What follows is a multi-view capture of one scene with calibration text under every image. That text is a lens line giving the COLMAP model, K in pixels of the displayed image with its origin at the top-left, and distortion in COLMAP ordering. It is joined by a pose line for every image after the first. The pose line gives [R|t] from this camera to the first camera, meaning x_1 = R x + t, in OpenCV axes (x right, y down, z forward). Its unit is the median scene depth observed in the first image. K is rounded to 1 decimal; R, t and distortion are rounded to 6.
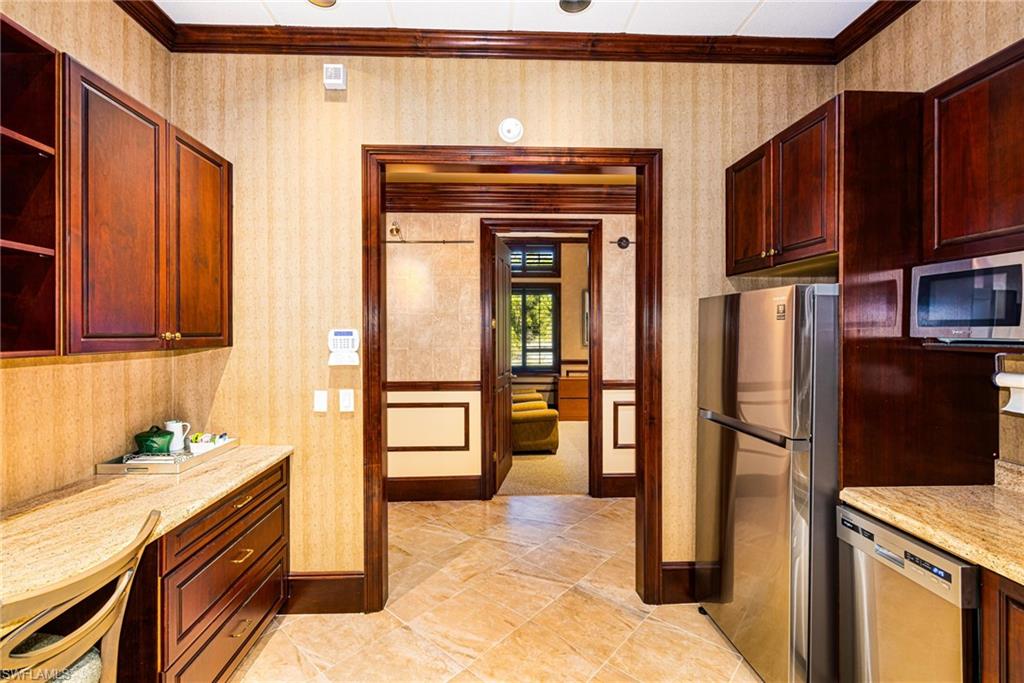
lens RADIAL K [[443.4, 0, 499.3], [0, 443.4, 333.3], [0, 0, 1]] dist [0.002873, 0.000309]
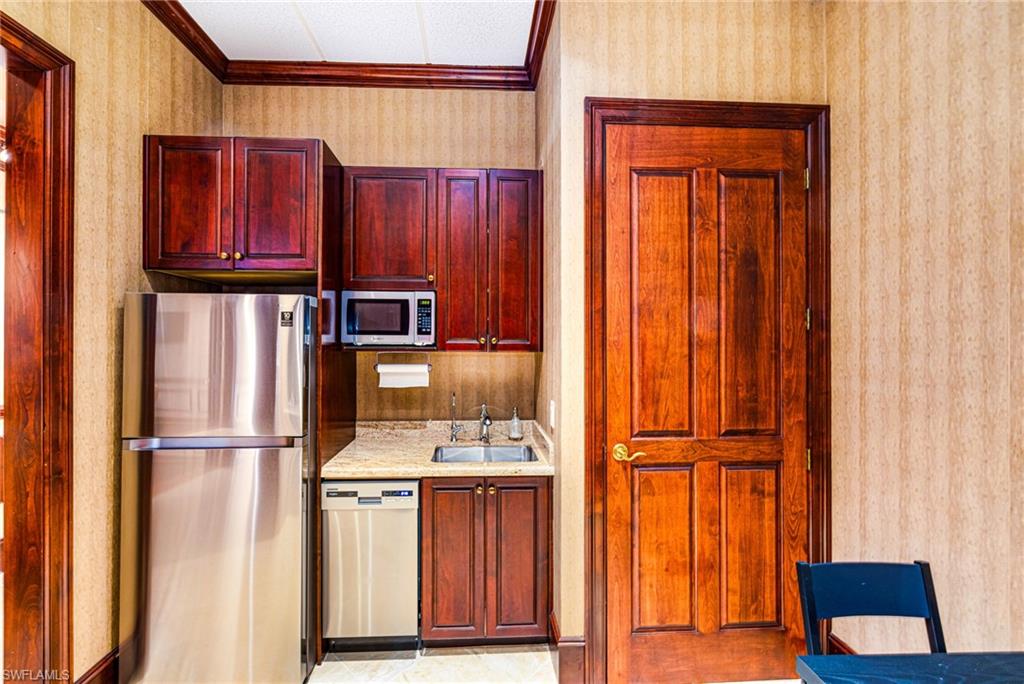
lens RADIAL K [[446.9, 0, 493.0], [0, 446.9, 338.1], [0, 0, 1]] dist [0.000498, 0.000263]
pose [[-0.009395, 0.006037, 0.999938, -0.402485], [-0.000840, 0.999981, -0.006045, 0.003102], [-0.999956, -0.000896, -0.009389, 0.494922]]
